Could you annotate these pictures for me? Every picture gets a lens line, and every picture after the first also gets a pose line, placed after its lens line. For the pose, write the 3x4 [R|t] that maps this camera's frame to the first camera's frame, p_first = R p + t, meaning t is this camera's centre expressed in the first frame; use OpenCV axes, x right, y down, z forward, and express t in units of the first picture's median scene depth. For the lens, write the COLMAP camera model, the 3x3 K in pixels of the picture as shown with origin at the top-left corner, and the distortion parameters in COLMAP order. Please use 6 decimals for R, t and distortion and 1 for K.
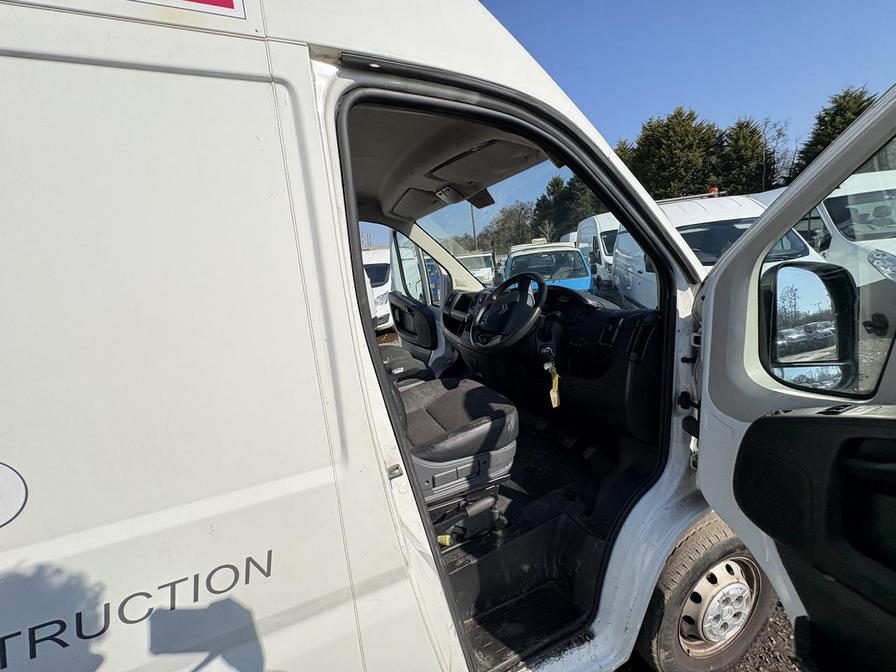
lens RADIAL K [[356.7, 0, 456.3], [0, 356.7, 336.8], [0, 0, 1]] dist [-0.000242, 0.000226]
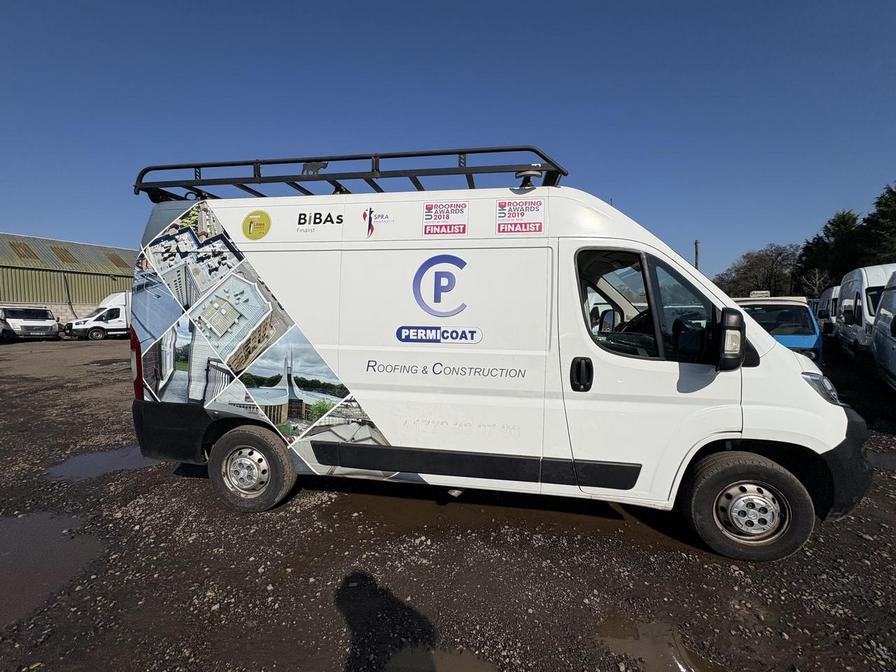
lens RADIAL K [[356.7, 0, 446.4], [0, 356.7, 334.2], [0, 0, 1]] dist [-0.000242, 0.000226]
pose [[0.838355, 0.118466, -0.532097, 0.044398], [-0.181879, 0.980955, -0.068165, 0.041147], [0.513888, 0.153924, 0.843935, -0.162904]]
